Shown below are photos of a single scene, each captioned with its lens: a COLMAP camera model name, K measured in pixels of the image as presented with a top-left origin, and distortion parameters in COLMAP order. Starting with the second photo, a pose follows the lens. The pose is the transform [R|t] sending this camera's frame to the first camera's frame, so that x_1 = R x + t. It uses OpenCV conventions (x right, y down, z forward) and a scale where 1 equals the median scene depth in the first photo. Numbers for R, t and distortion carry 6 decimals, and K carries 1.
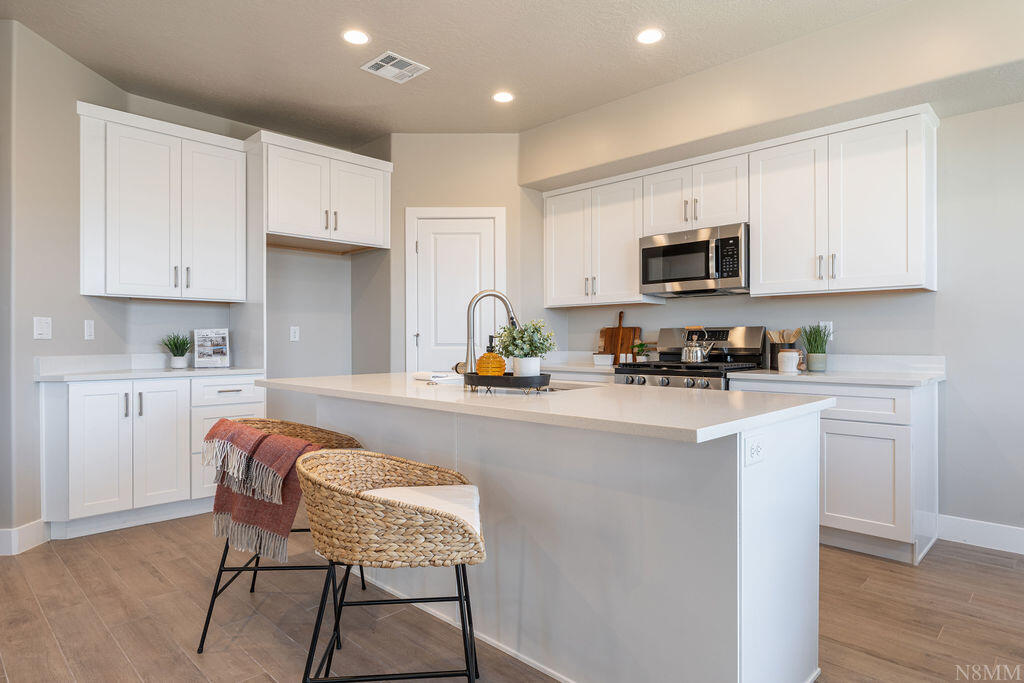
lens RADIAL K [[587.6, 0, 512.0], [0, 587.6, 341.5], [0, 0, 1]] dist [-0.002446, 0.000601]
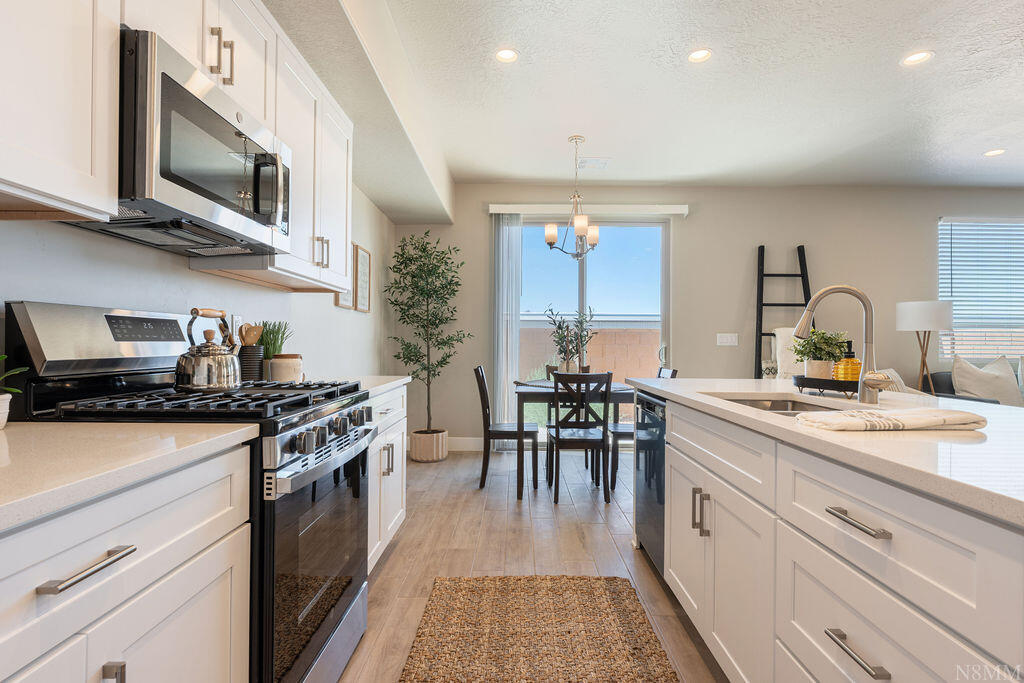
lens RADIAL K [[521.2, 0, 512.0], [0, 521.2, 341.5], [0, 0, 1]] dist [-0.003145, -0.000463]
pose [[-0.712039, -0.000735, 0.702140, -0.146819], [-0.007269, 0.999954, -0.006324, -0.000572], [-0.702103, -0.009607, -0.712011, 1.187144]]
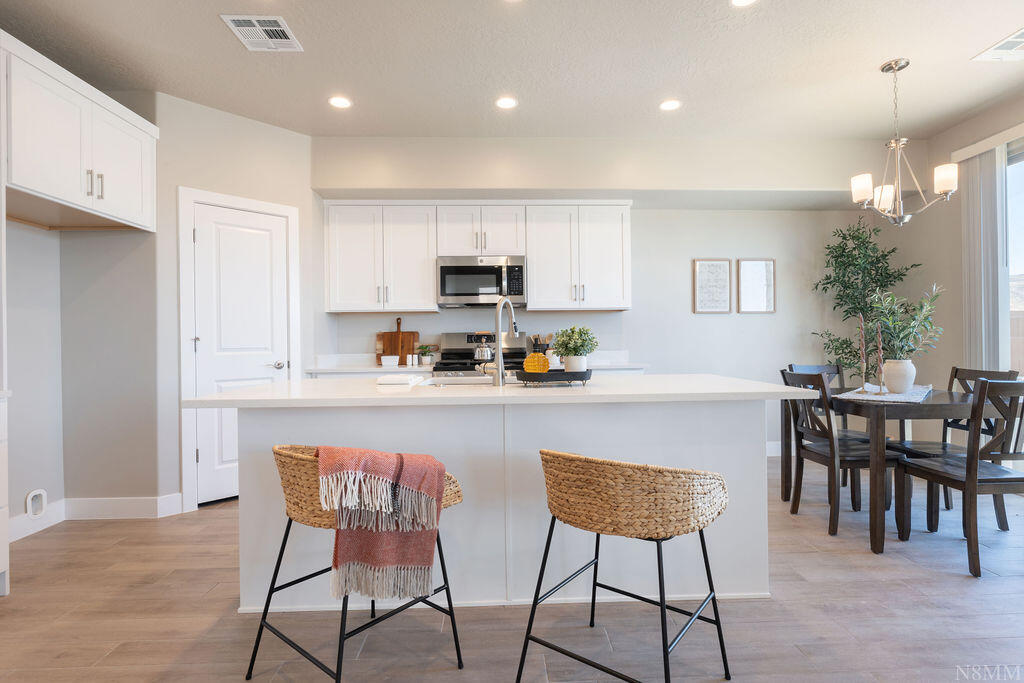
lens RADIAL K [[501.1, 0, 512.0], [0, 501.1, 341.5], [0, 0, 1]] dist [-0.001038, 0.000592]
pose [[0.693077, -0.005919, 0.720839, -0.459341], [0.010204, 0.999947, -0.001600, -0.001683], [-0.720791, 0.008464, 0.693101, 0.208542]]
